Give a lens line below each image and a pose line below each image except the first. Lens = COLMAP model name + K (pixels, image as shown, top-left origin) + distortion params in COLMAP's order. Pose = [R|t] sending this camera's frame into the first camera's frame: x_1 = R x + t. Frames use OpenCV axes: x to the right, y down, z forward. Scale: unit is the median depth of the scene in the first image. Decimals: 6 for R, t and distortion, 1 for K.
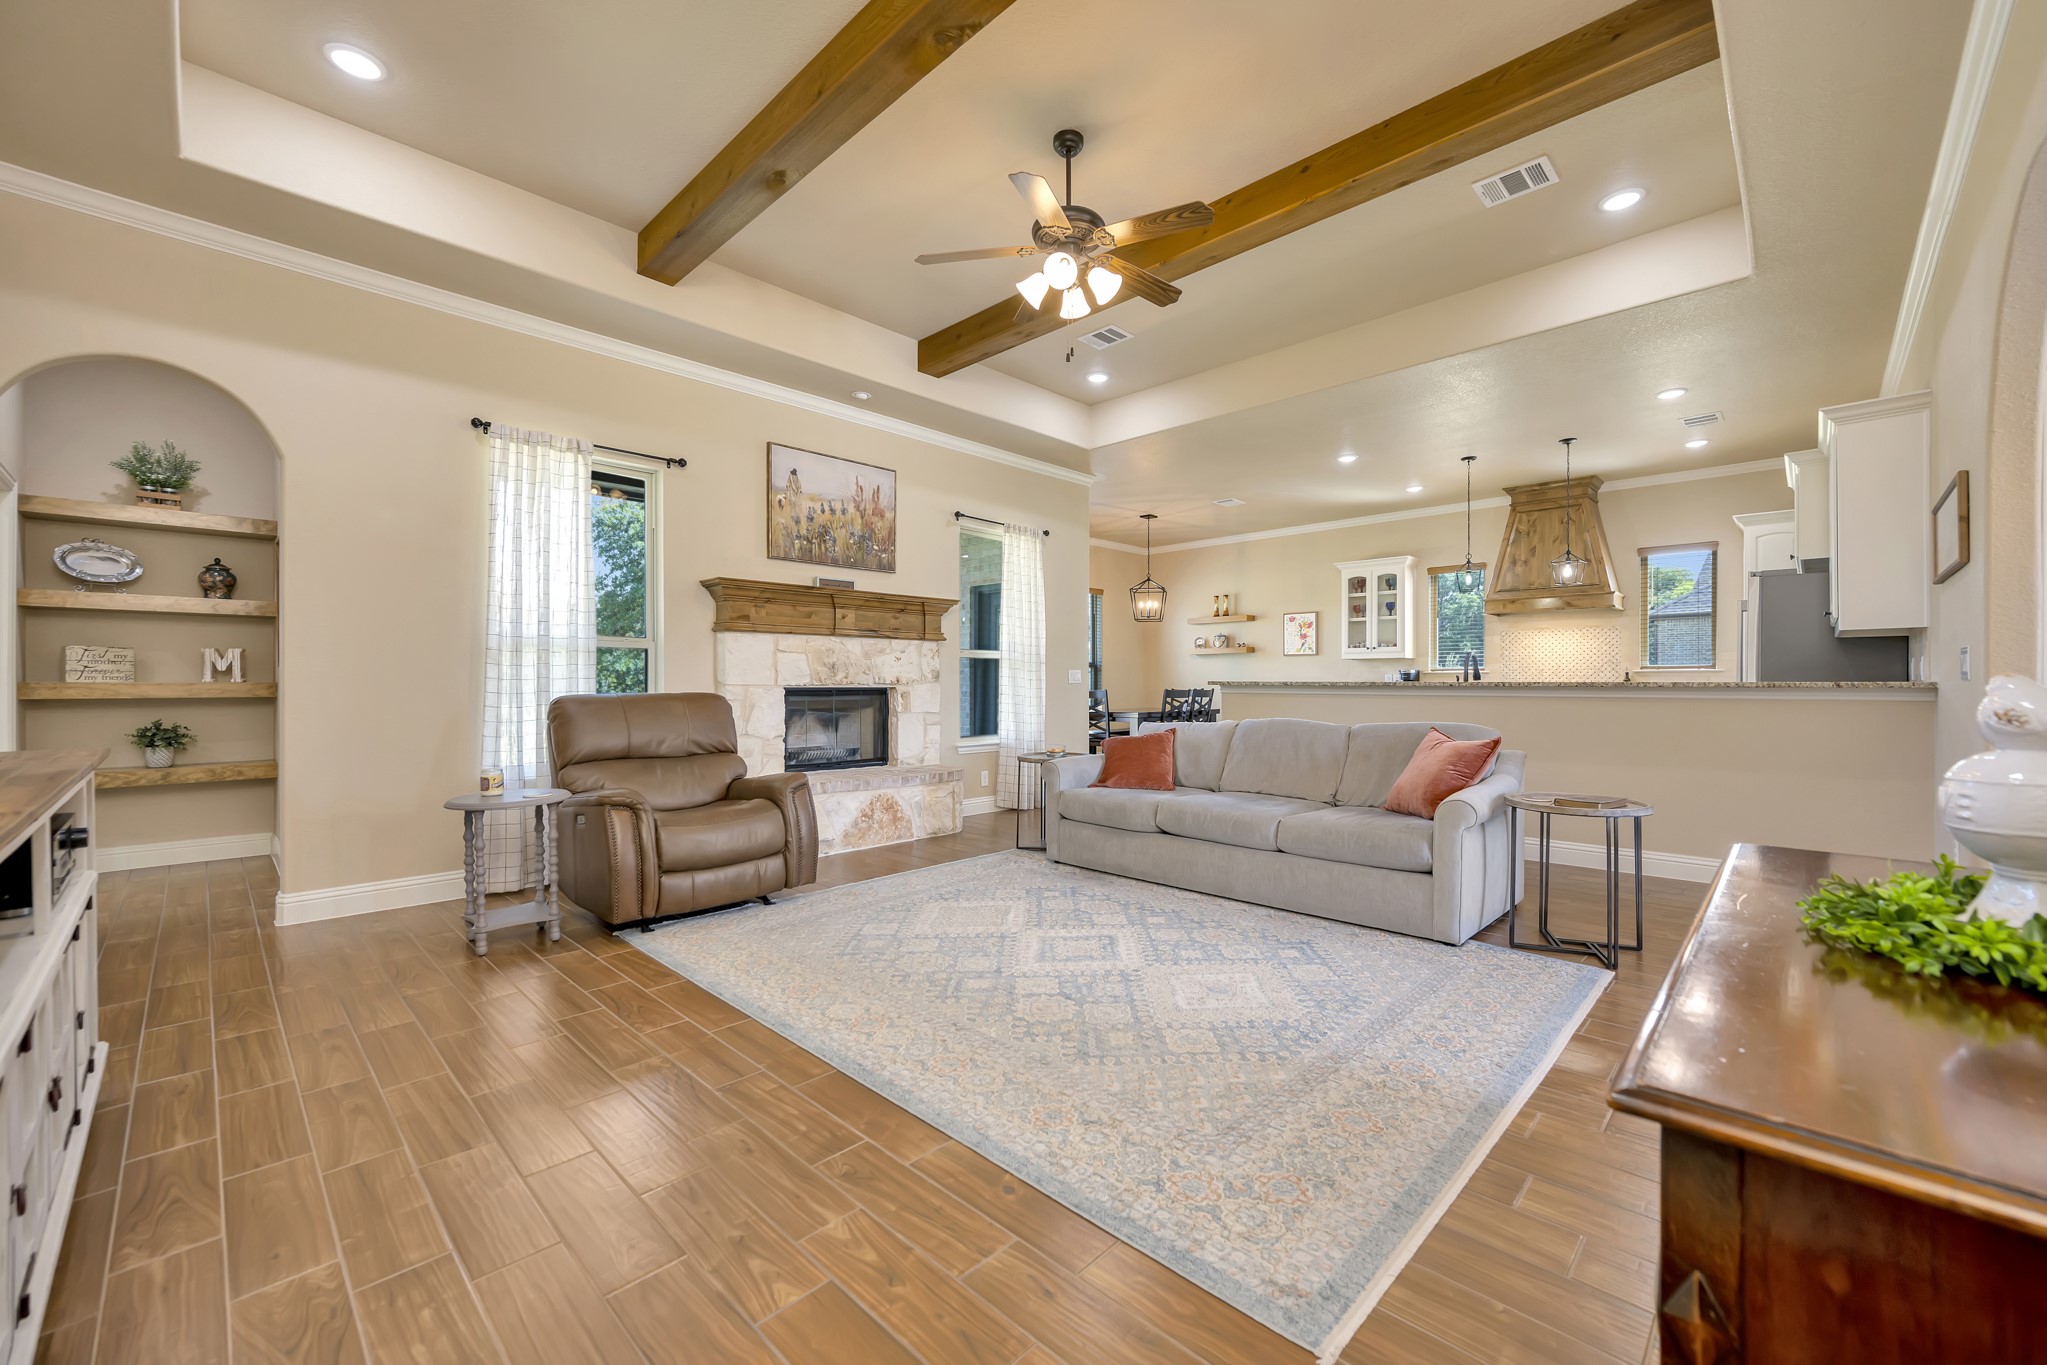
lens RADIAL K [[809.7, 0, 1035.2], [0, 809.7, 681.3], [0, 0, 1]] dist [0.000299, -0.000403]
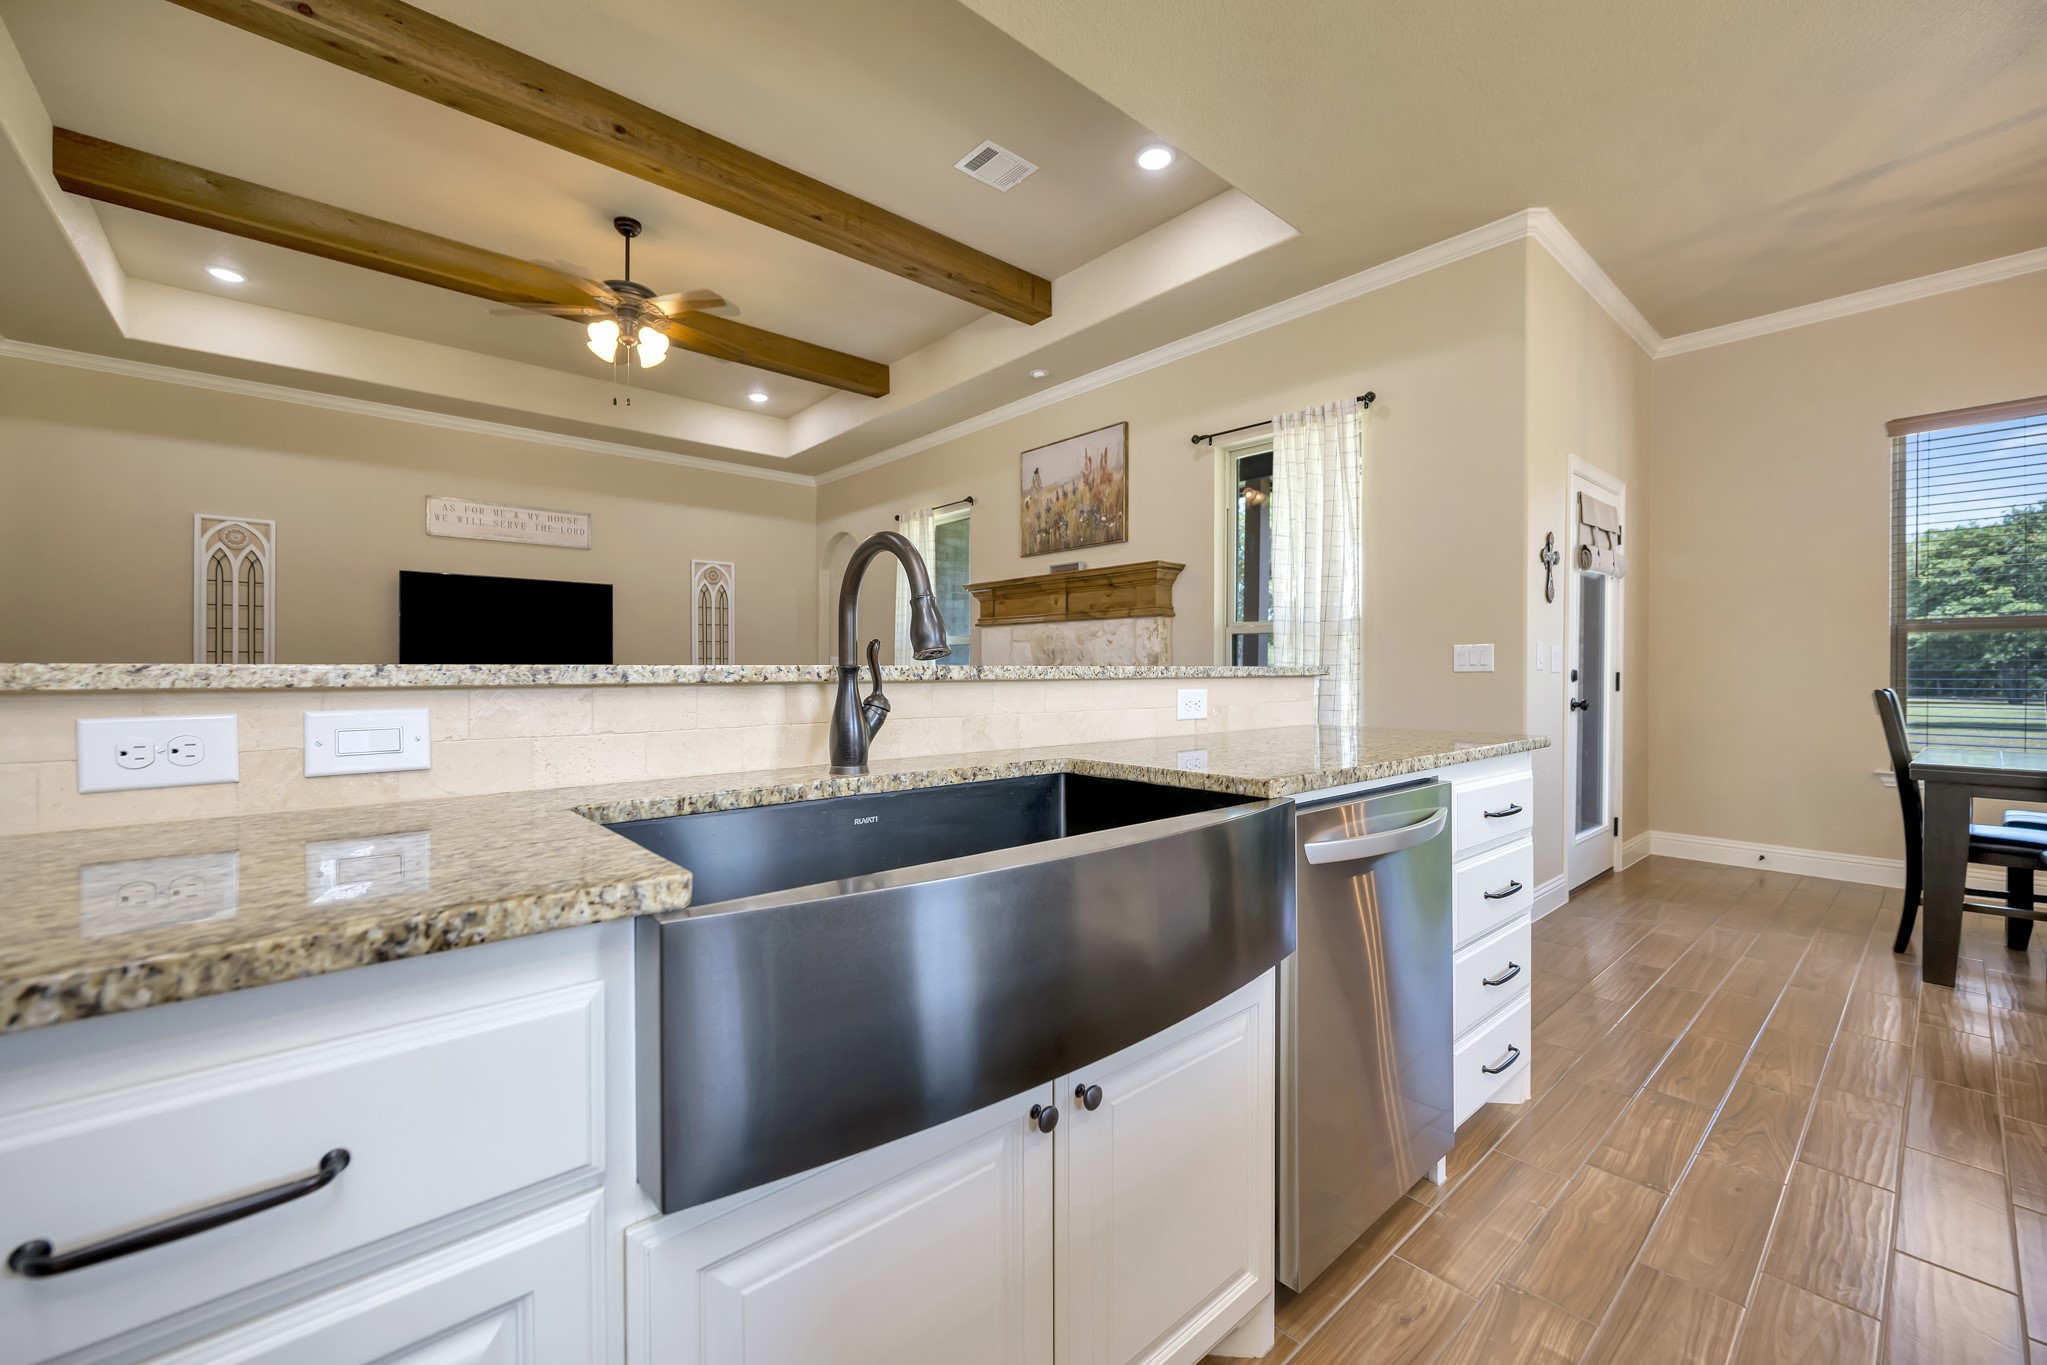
lens RADIAL K [[809.7, 0, 1031.2], [0, 809.7, 670.8], [0, 0, 1]] dist [0.000299, -0.000403]
pose [[-0.077116, 0.005741, -0.997006, 0.739509], [0.000689, 0.999983, 0.005705, -0.002113], [0.997022, -0.000247, -0.077119, 1.038846]]
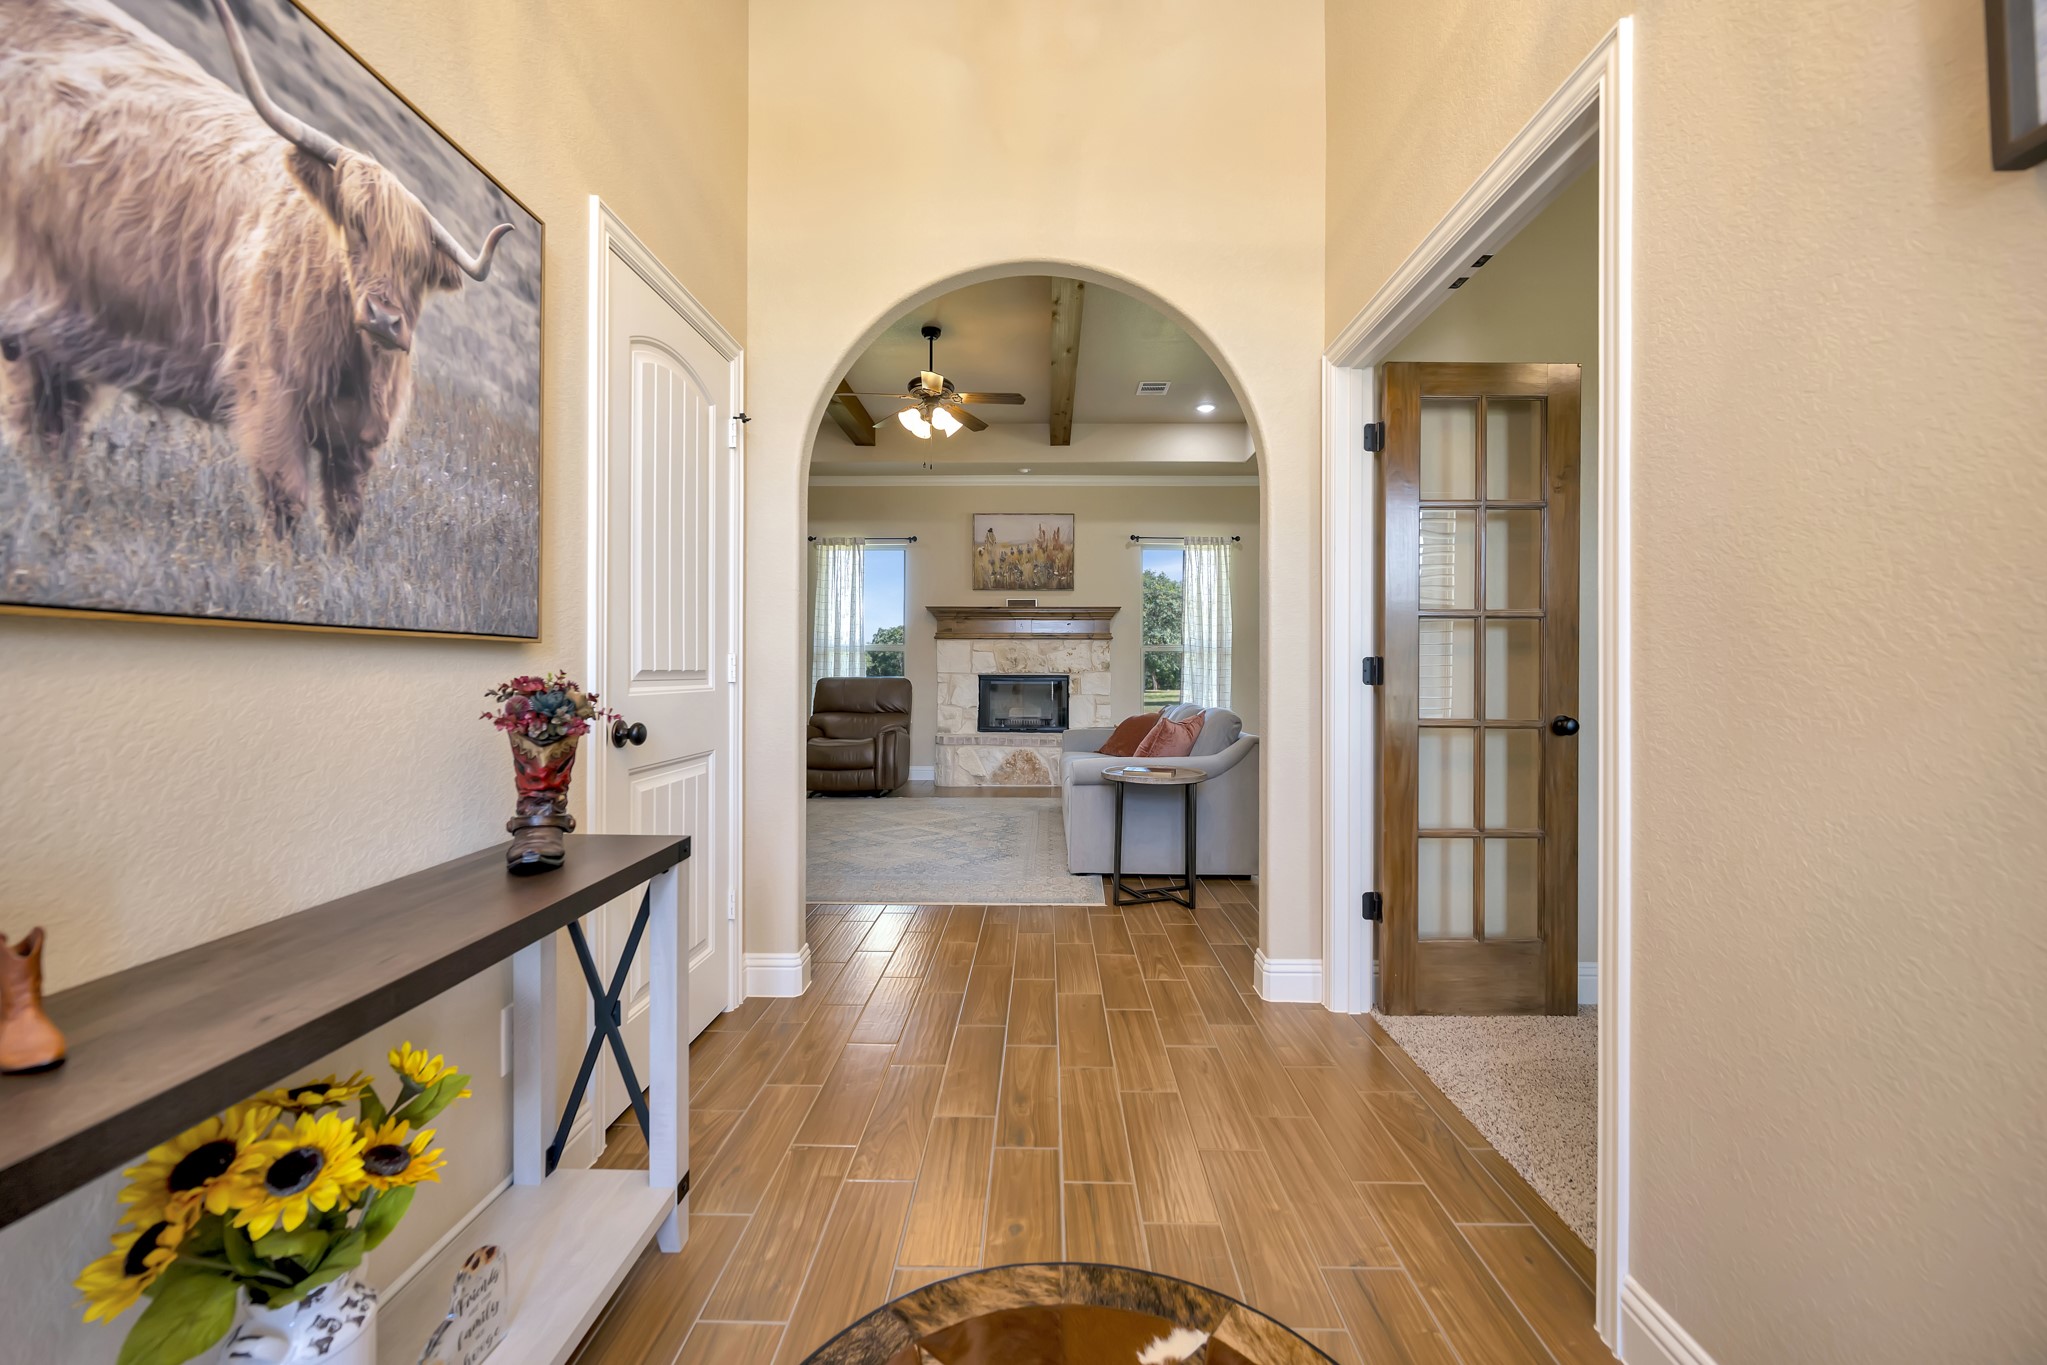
lens RADIAL K [[809.7, 0, 1024.9], [0, 809.7, 671.0], [0, 0, 1]] dist [0.000299, -0.000403]
pose [[0.681569, 0.002105, -0.731751, 0.808514], [-0.002107, 0.999997, 0.000914, -0.000963], [0.731751, 0.000919, 0.681572, 0.029586]]
